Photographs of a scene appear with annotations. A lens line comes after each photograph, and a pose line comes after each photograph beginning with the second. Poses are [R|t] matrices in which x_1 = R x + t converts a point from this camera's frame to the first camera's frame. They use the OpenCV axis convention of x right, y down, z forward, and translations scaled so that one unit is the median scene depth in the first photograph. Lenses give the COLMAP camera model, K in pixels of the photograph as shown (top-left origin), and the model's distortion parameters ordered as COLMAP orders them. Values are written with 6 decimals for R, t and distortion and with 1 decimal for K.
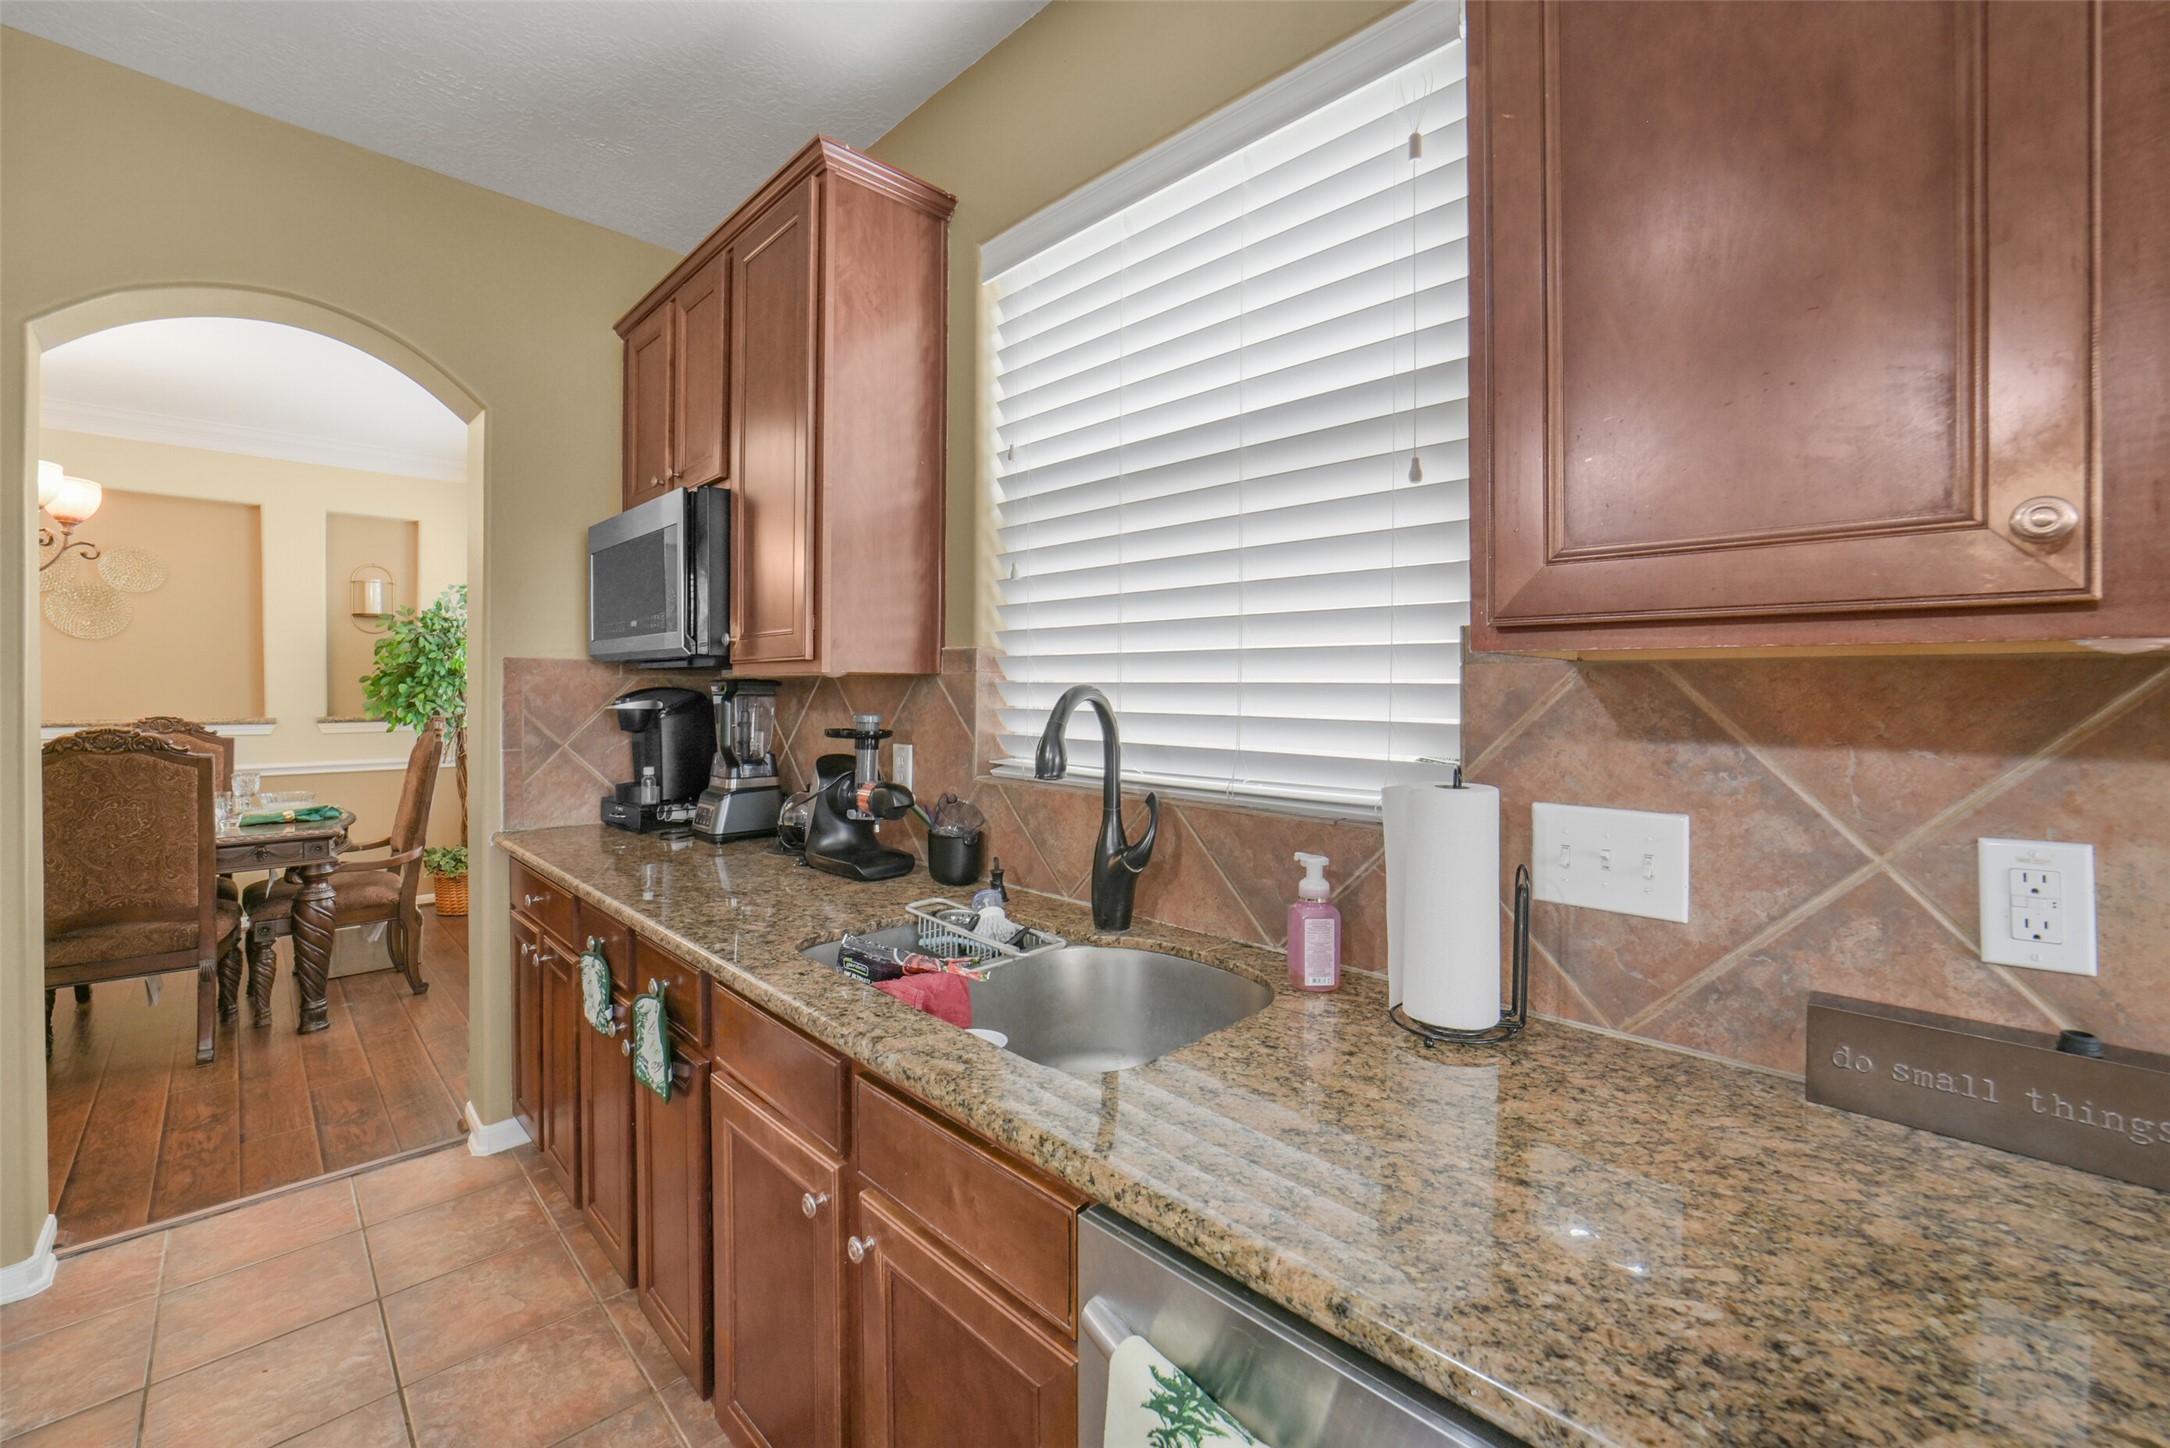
lens RADIAL K [[903.1, 0, 1121.8], [0, 903.1, 684.7], [0, 0, 1]] dist [-0.026330, 0.008902]
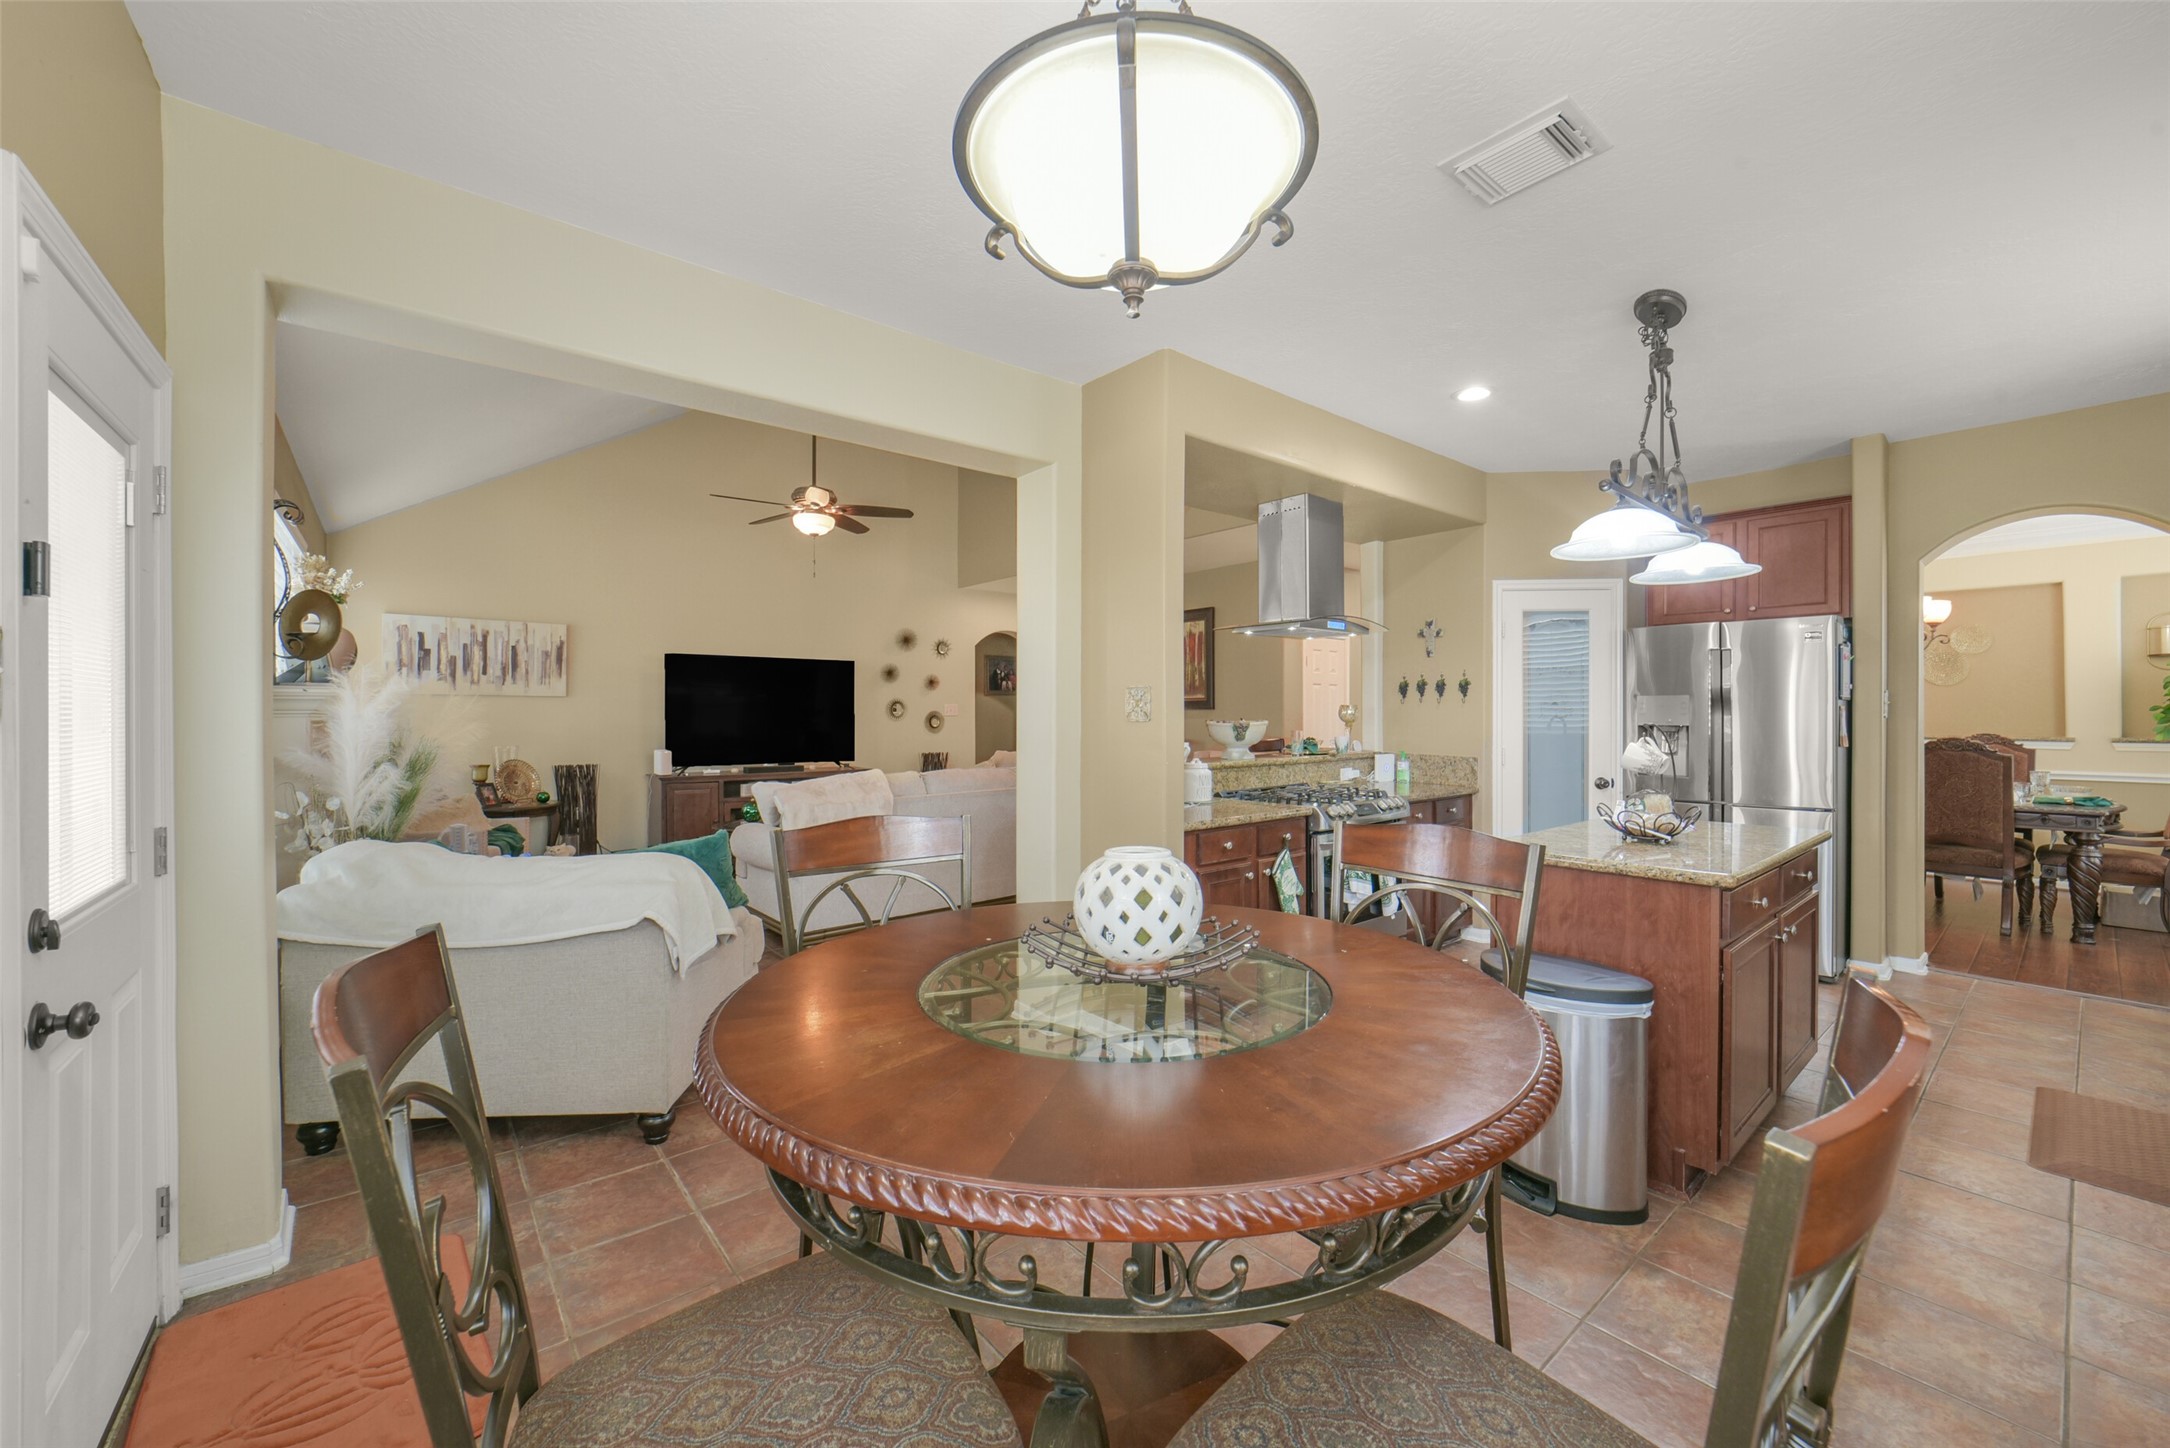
lens RADIAL K [[847.6, 0, 1090.3], [0, 847.6, 725.3], [0, 0, 1]] dist [-0.023523, 0.009907]
pose [[-0.087141, 0.011280, -0.996132, 0.850991], [0.005055, 0.999928, 0.010881, -0.004847], [0.996183, -0.004088, -0.087191, -0.728946]]
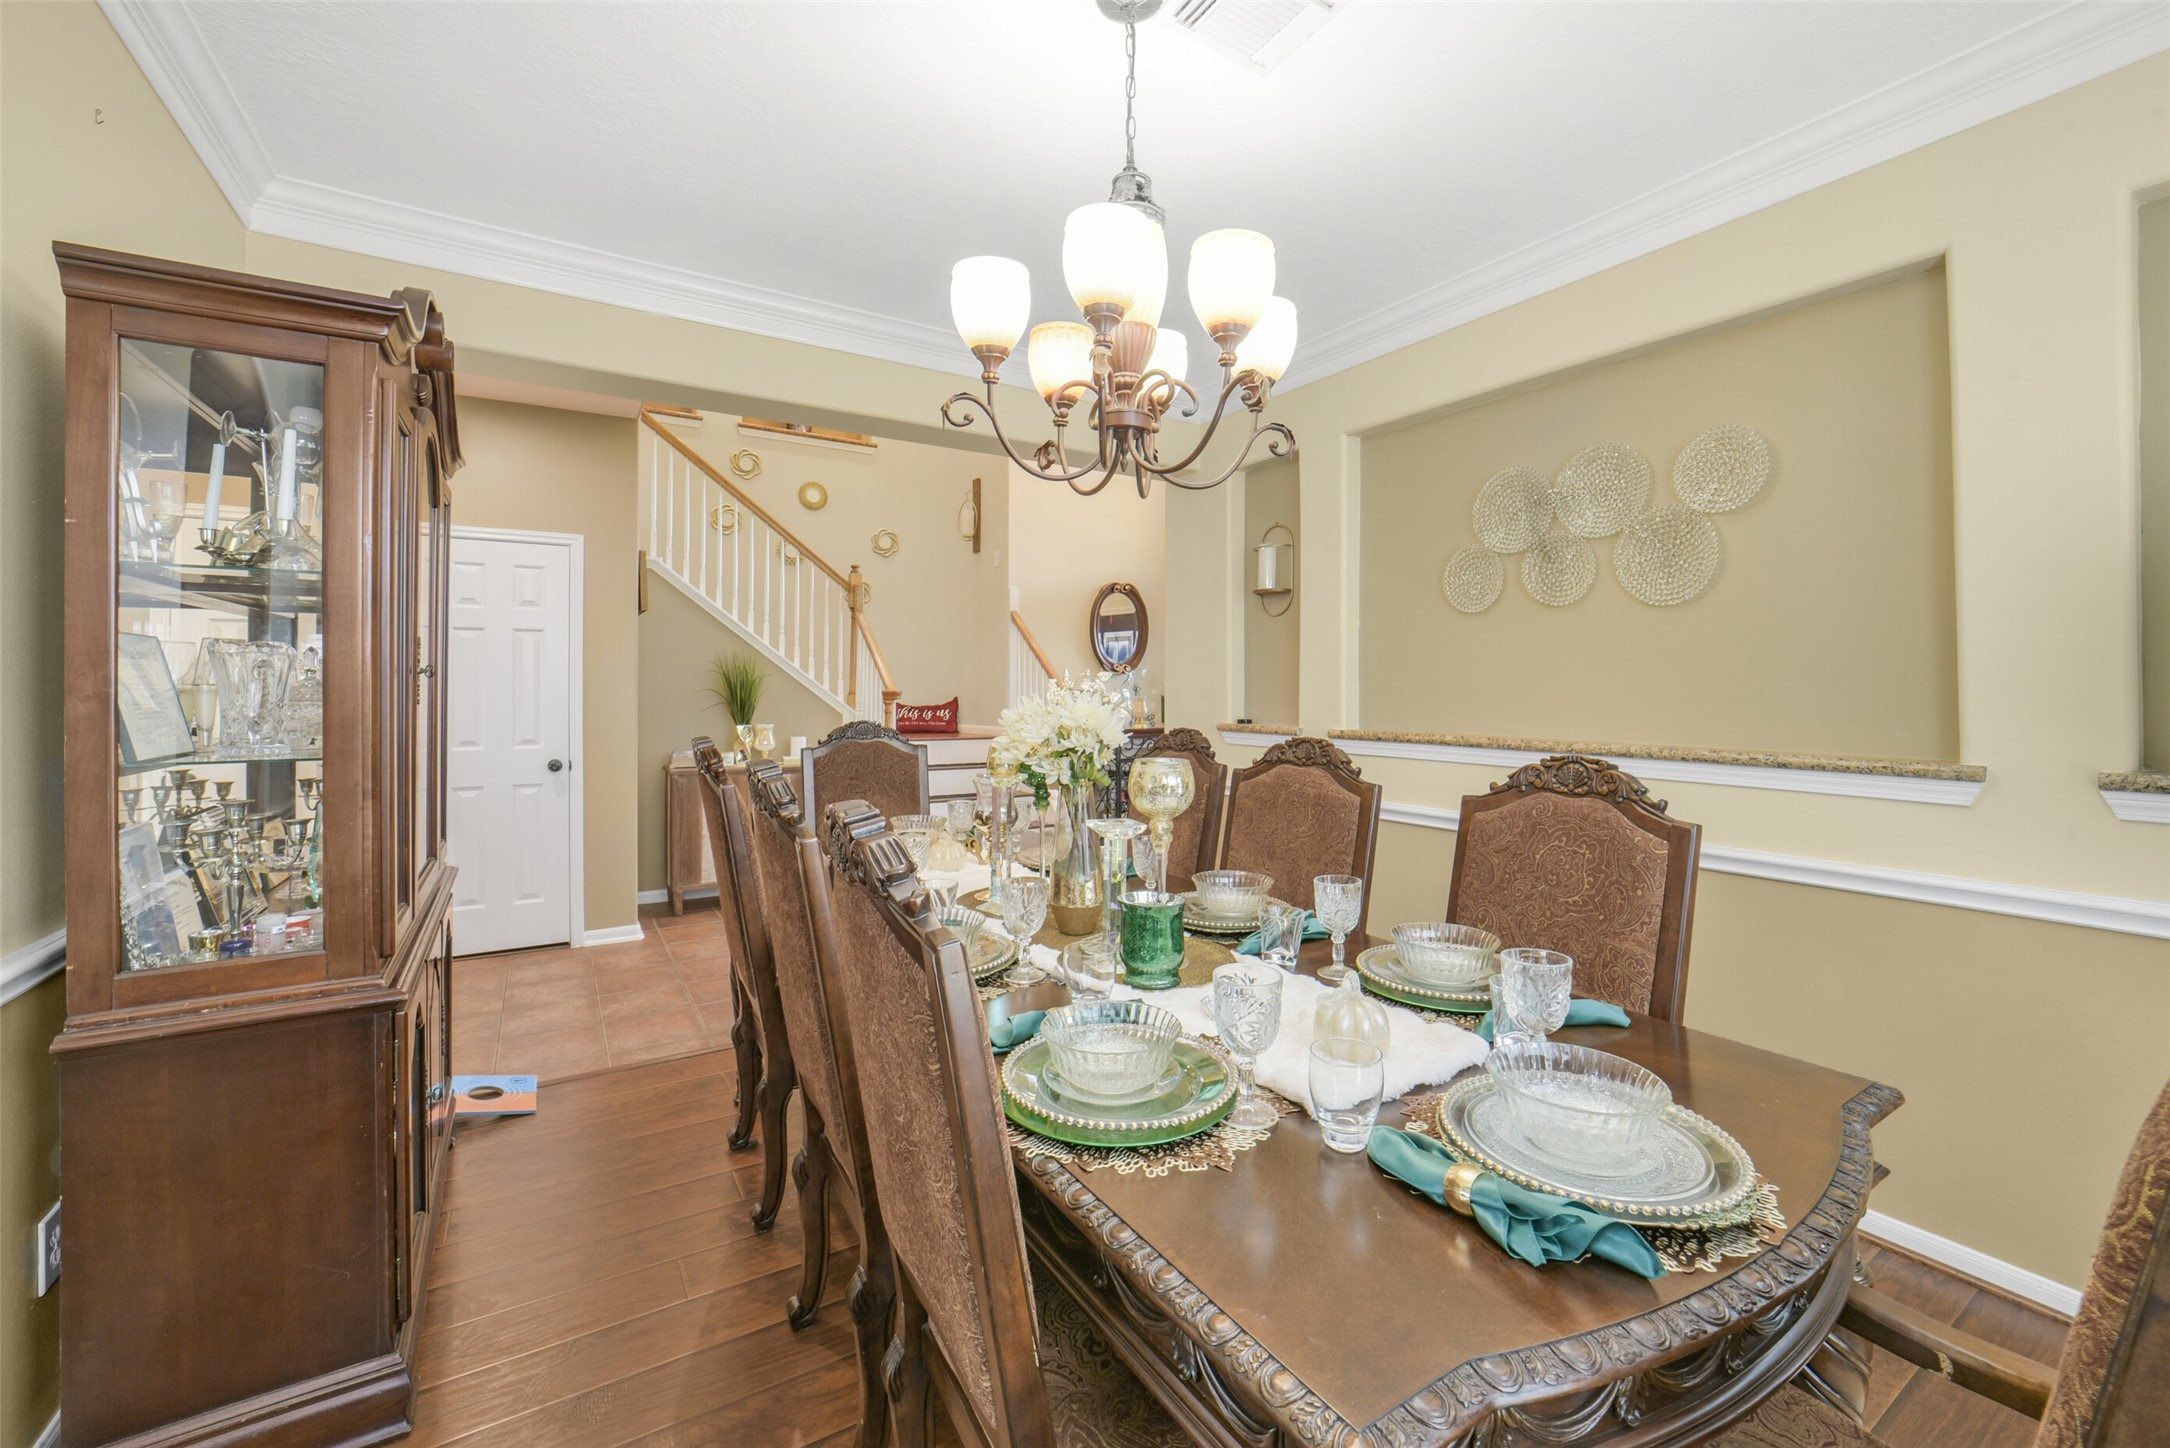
lens RADIAL K [[868.6, 0, 1083.6], [0, 868.6, 688.2], [0, 0, 1]] dist [-0.015217, 0.000176]
pose [[-0.222409, 0.001158, -0.974953, -0.932714], [0.005173, 0.999987, 0.000008, -0.000488], [0.974940, -0.005042, -0.222412, 1.322679]]
